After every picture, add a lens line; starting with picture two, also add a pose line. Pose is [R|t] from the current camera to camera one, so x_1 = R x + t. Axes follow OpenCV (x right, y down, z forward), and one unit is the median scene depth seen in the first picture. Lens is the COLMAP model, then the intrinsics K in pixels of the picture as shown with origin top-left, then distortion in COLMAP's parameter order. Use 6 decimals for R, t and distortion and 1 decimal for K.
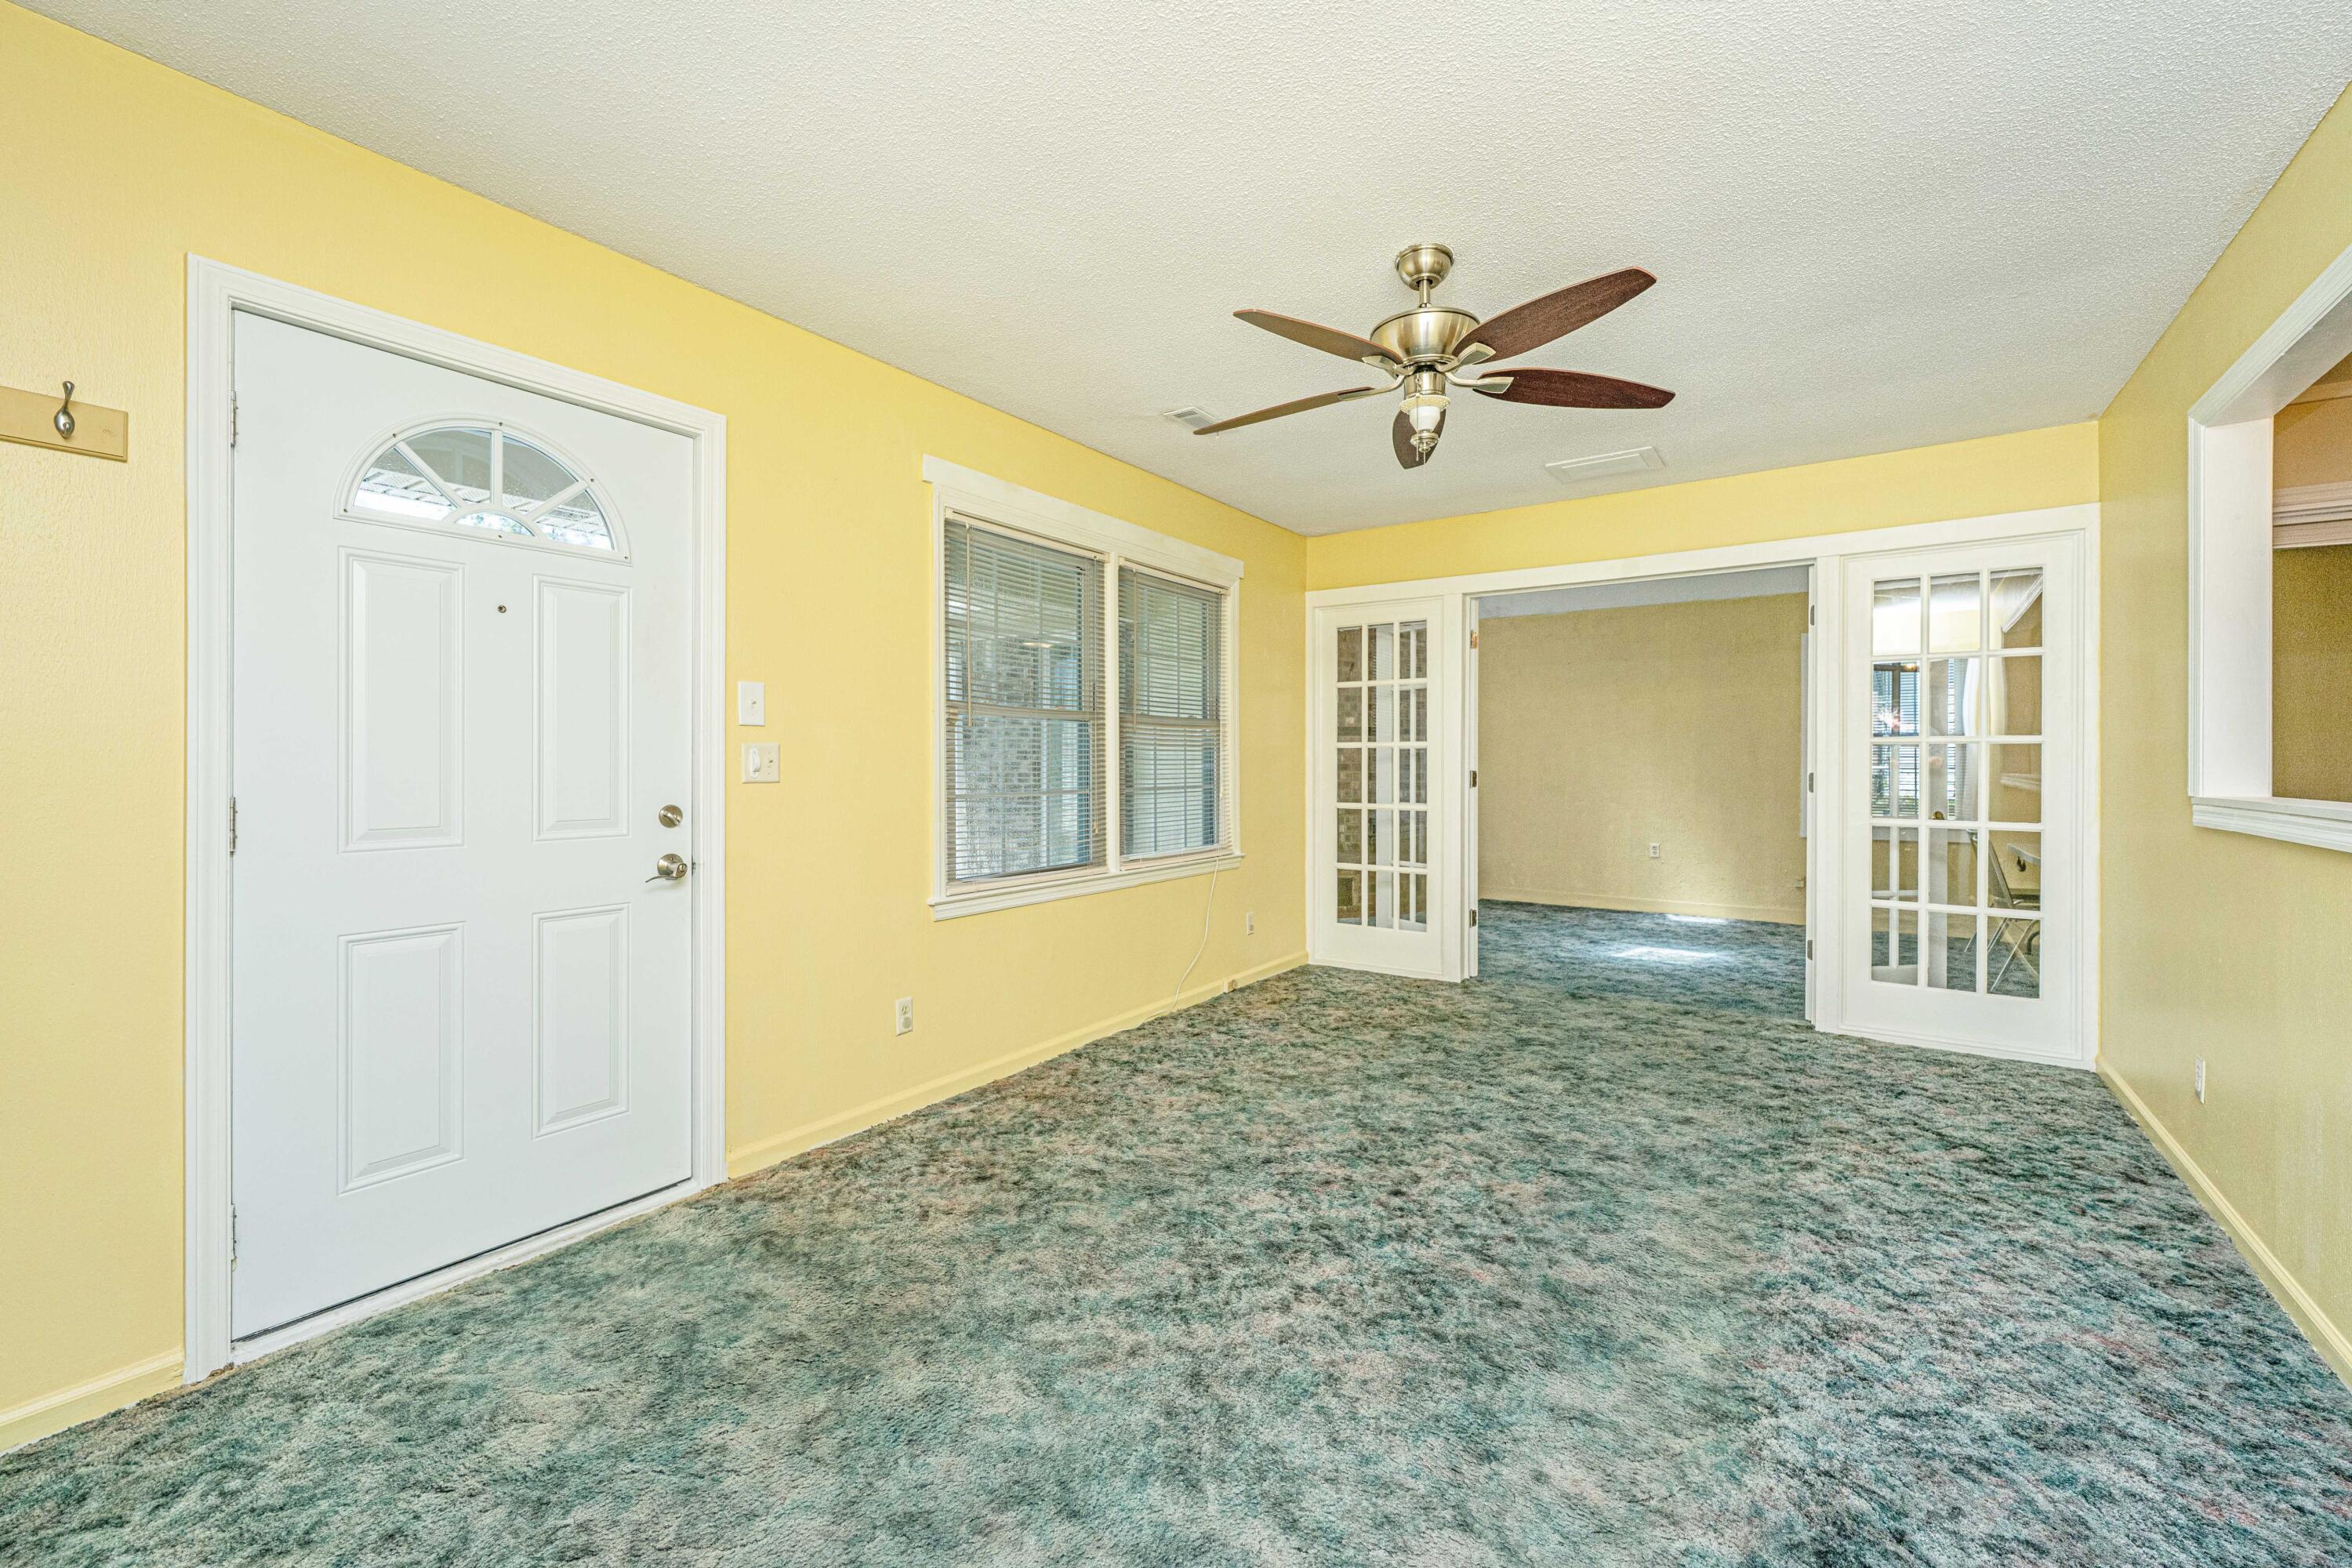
lens RADIAL K [[939.0, 0, 1180.5], [0, 939.0, 772.8], [0, 0, 1]] dist [-0.000779, 0.000318]
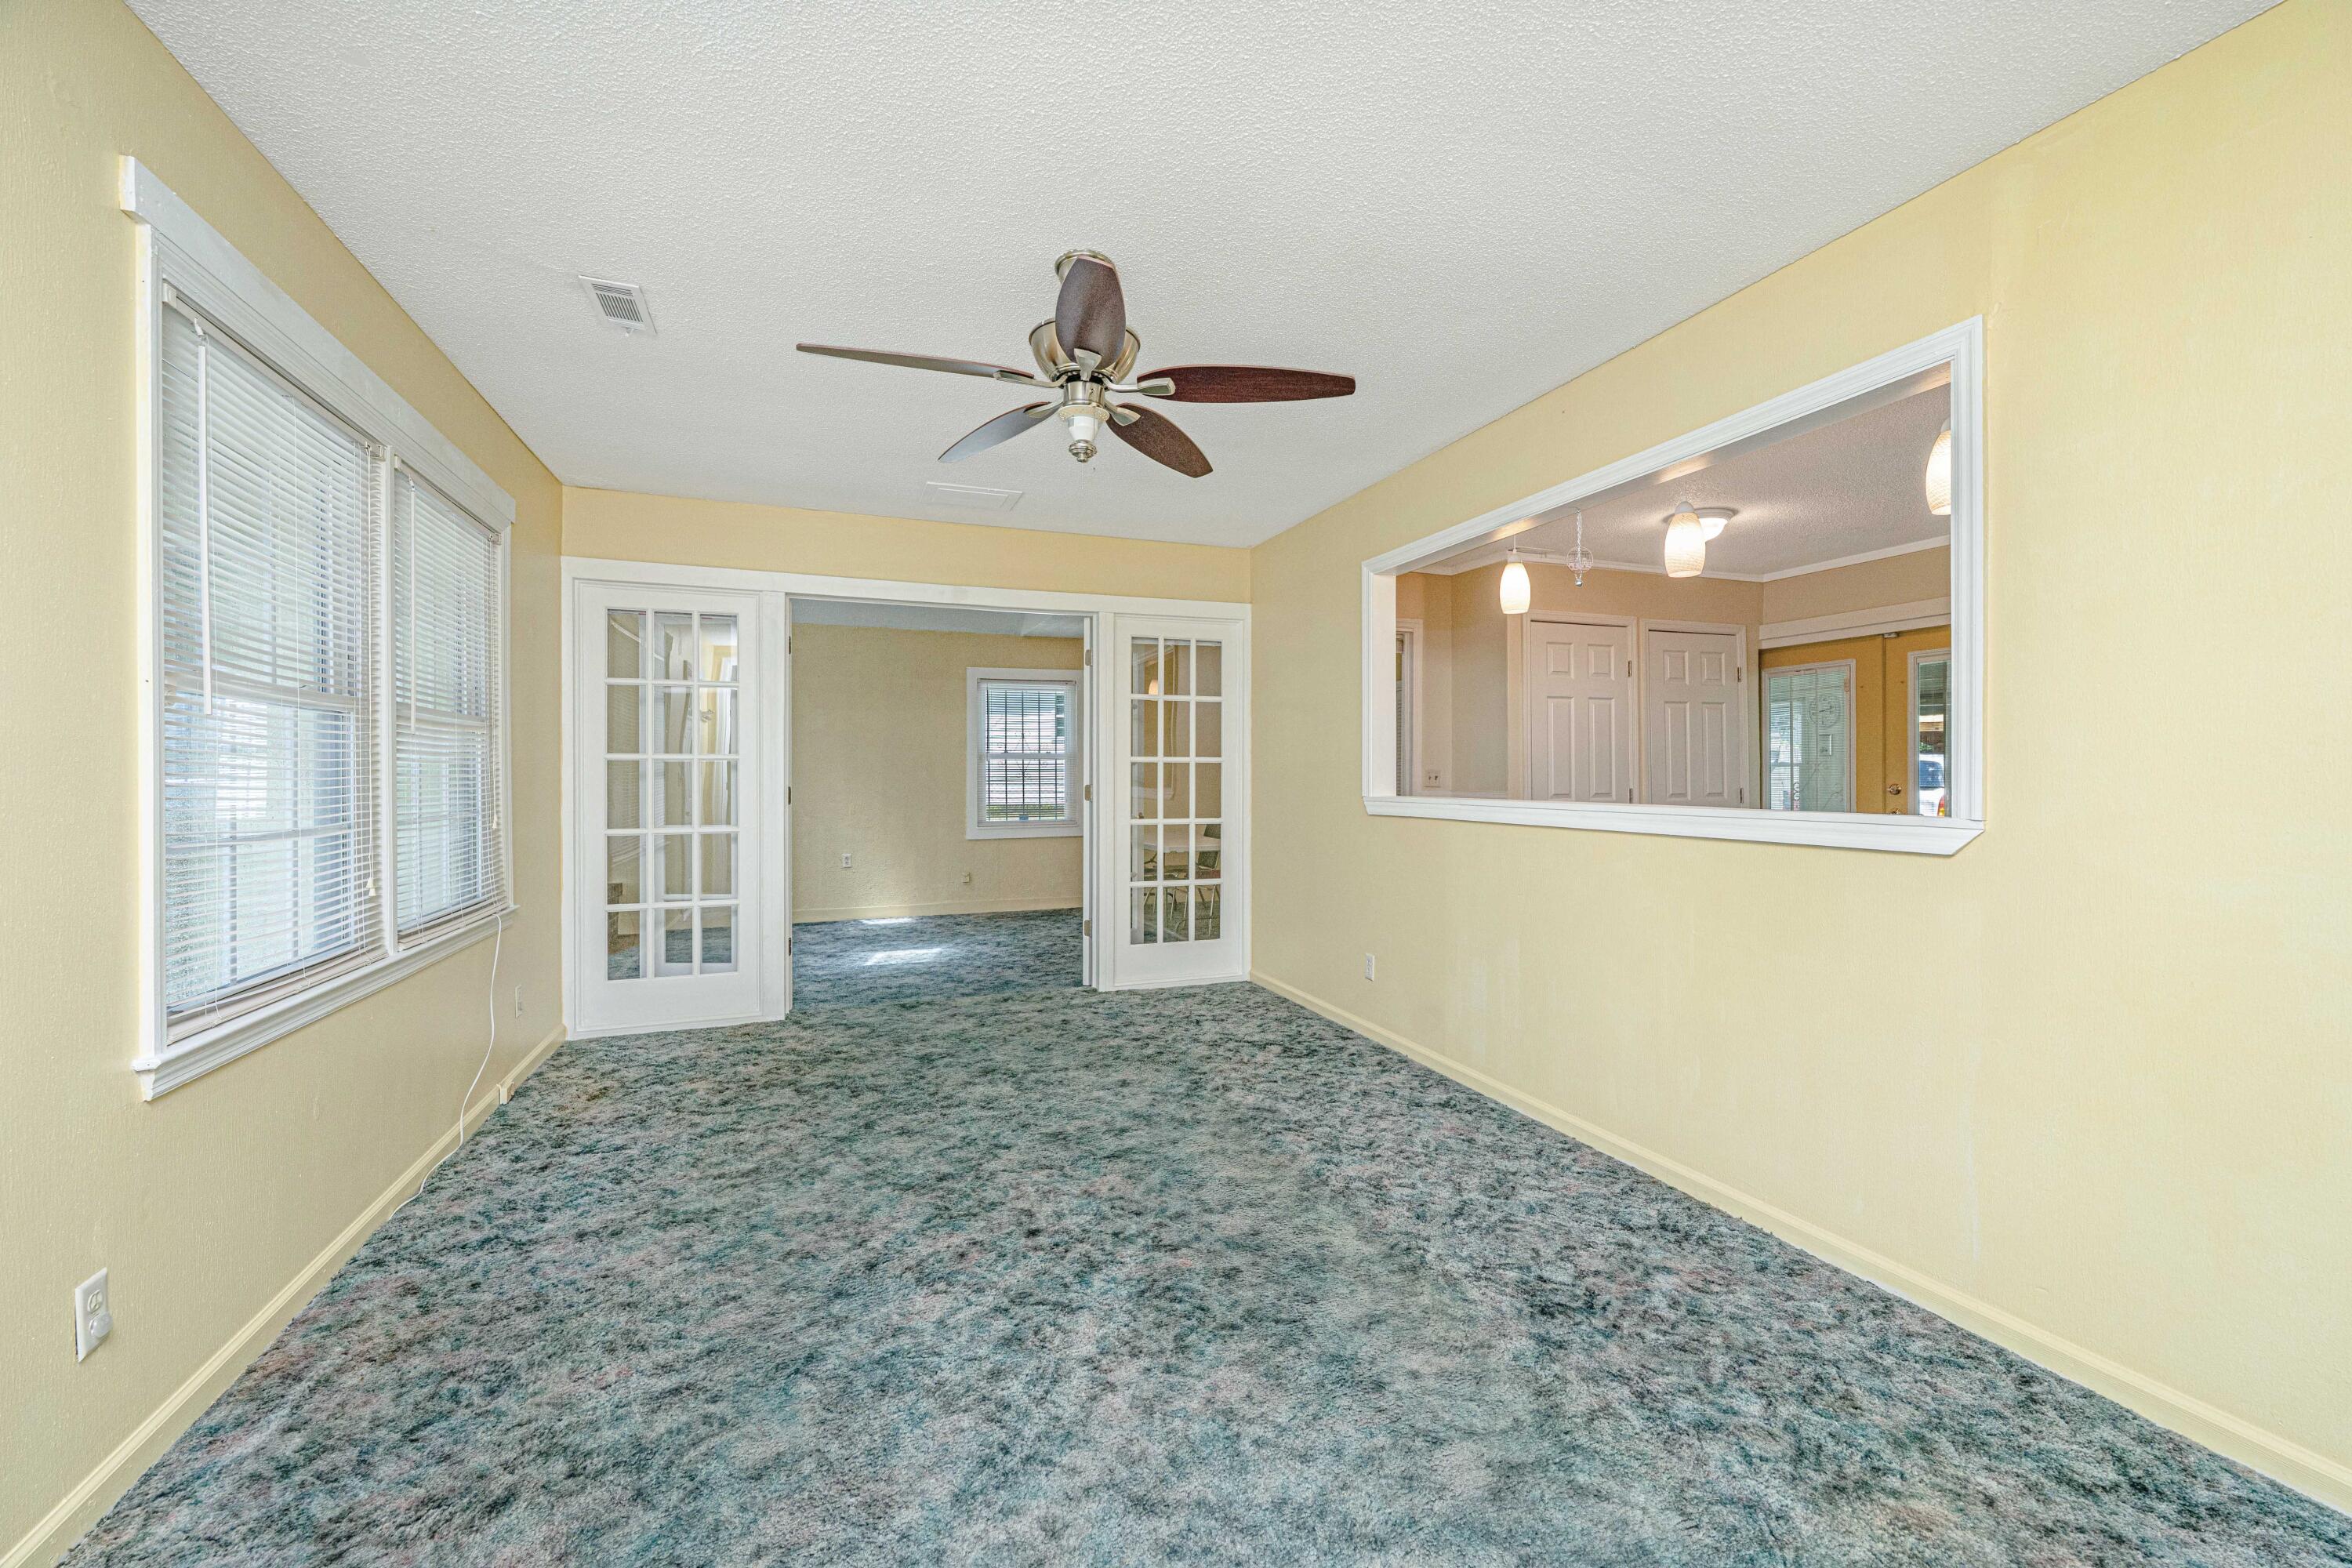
lens RADIAL K [[939.0, 0, 1179.3], [0, 939.0, 768.9], [0, 0, 1]] dist [-0.000779, 0.000318]
pose [[0.567095, 0.002729, 0.823648, -0.443278], [0.012923, 0.999842, -0.012211, -0.004744], [-0.823551, 0.017569, 0.566971, 0.320513]]
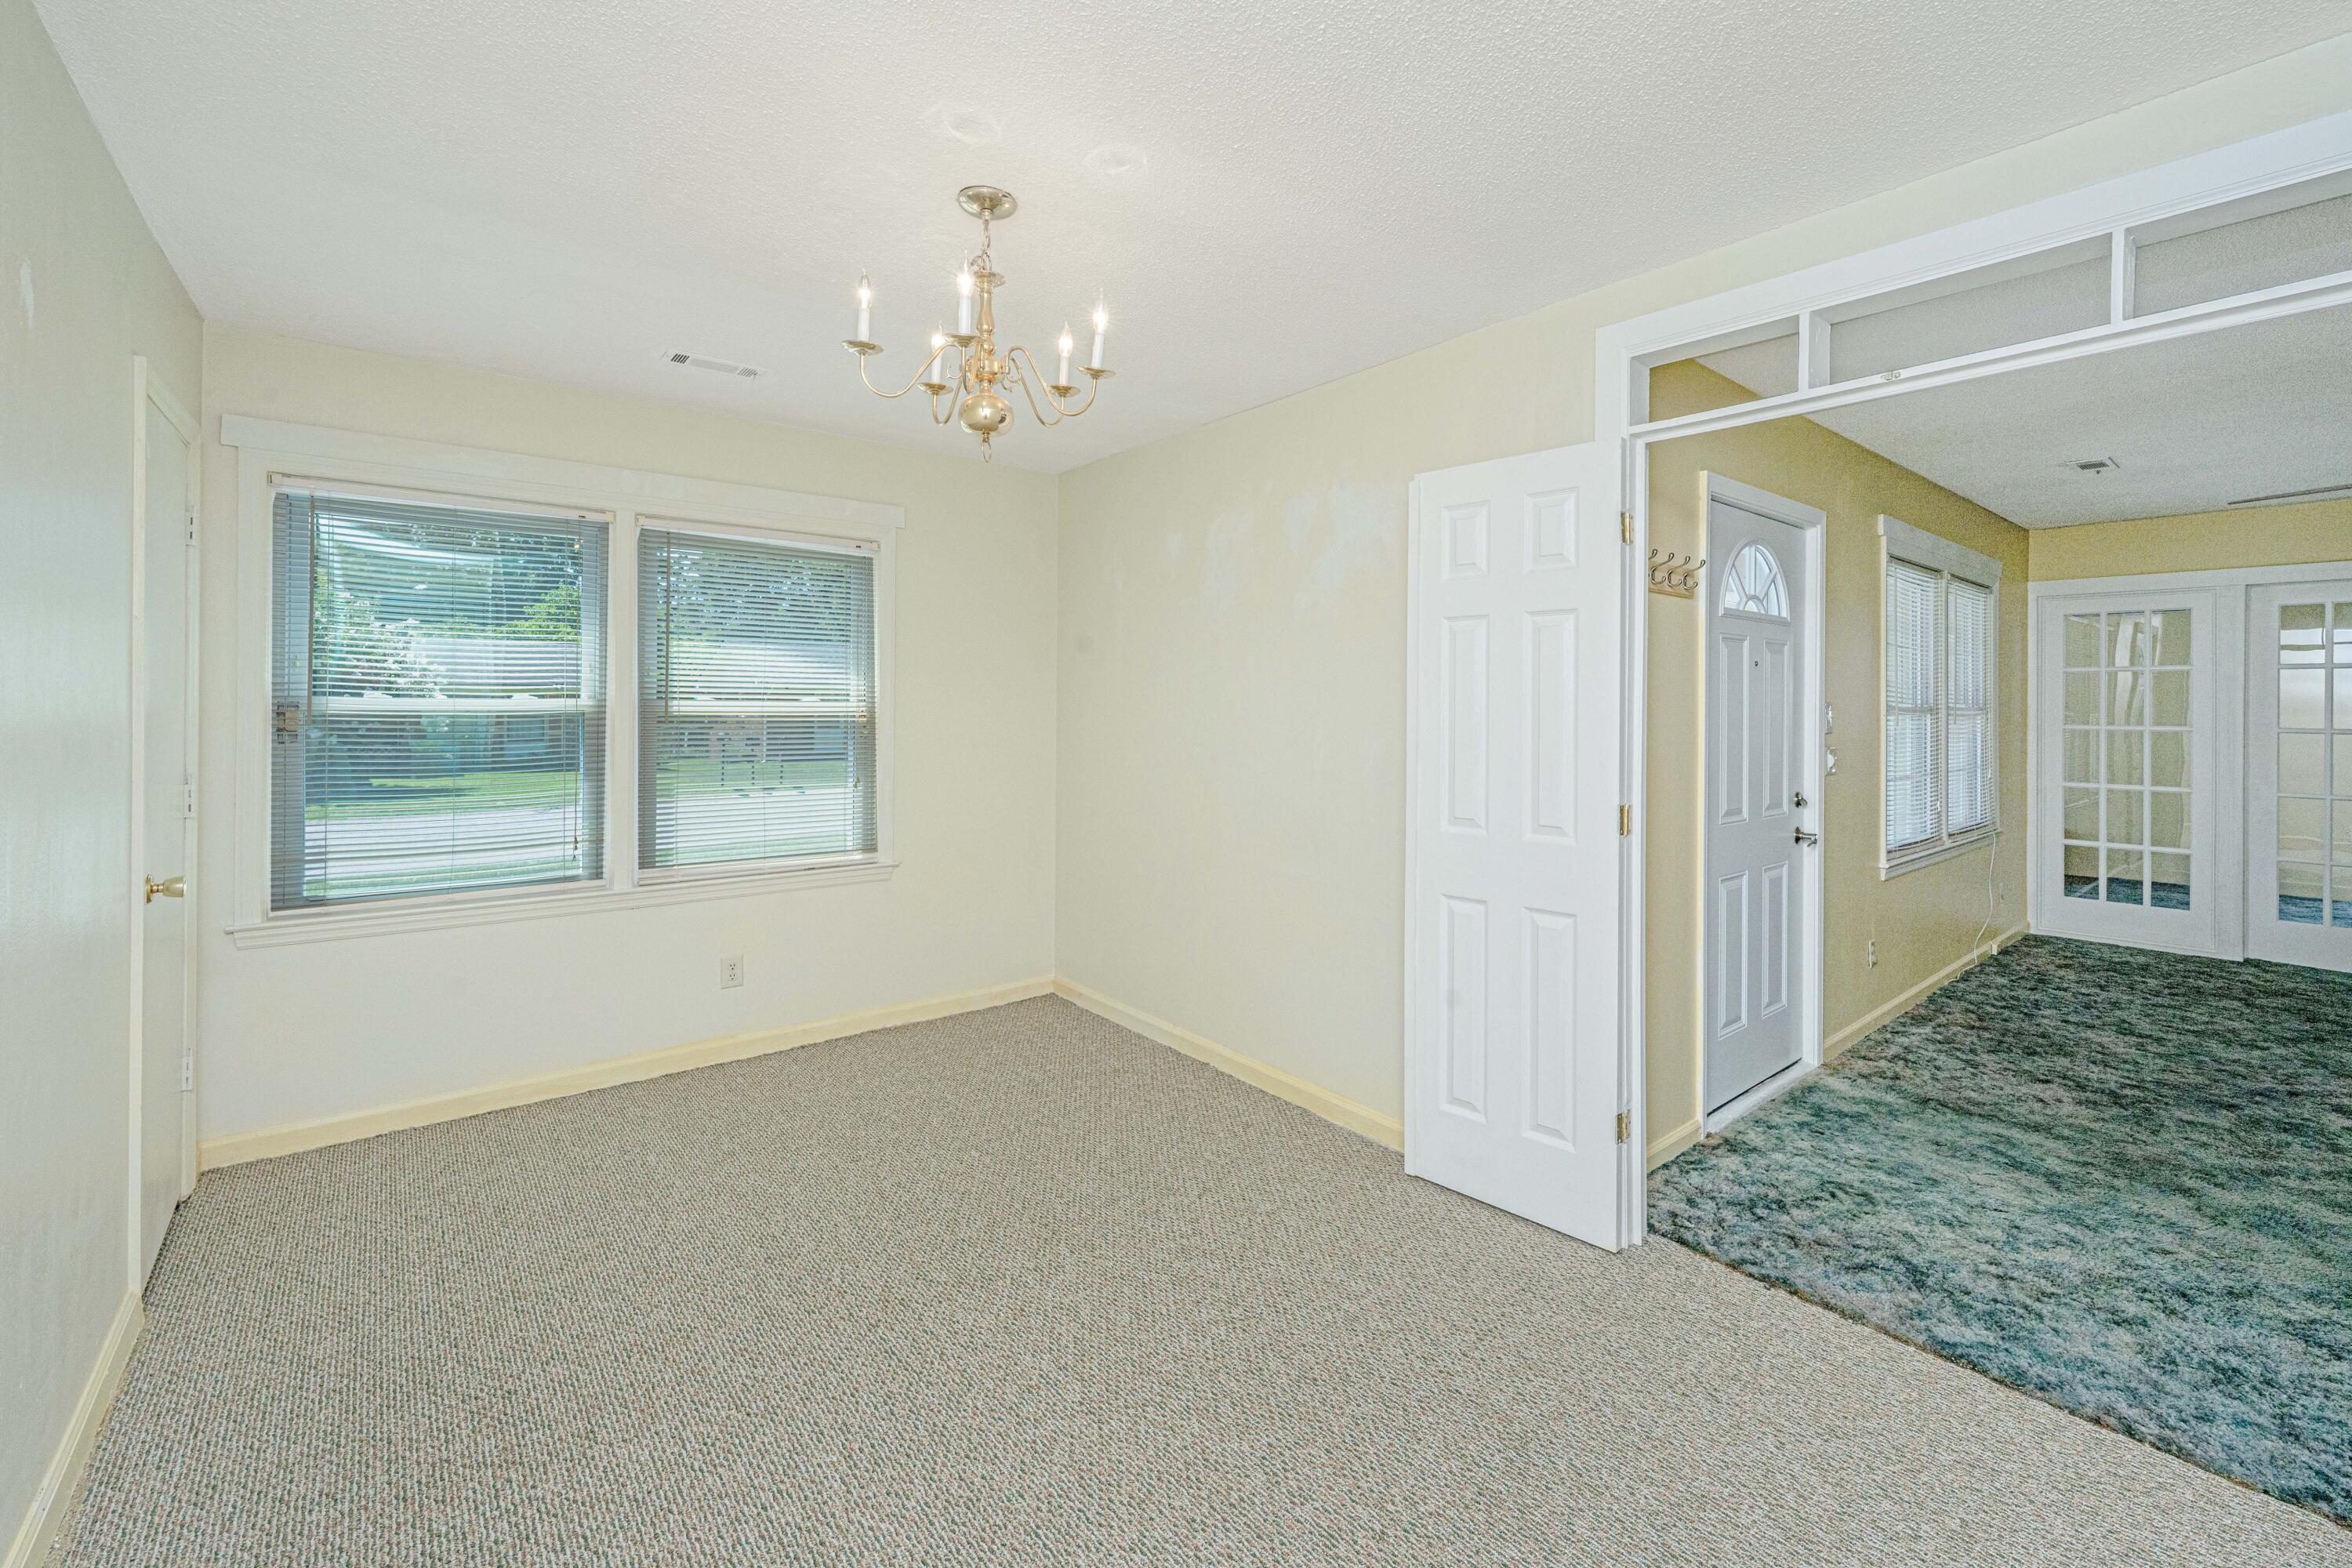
lens RADIAL K [[939.0, 0, 1238.4], [0, 939.0, 722.3], [0, 0, 1]] dist [-0.000779, 0.000318]
pose [[0.962673, 0.004977, -0.270623, -0.930129], [-0.005512, 0.999984, -0.001217, -0.060254], [0.270613, 0.002664, 0.962685, -0.562873]]
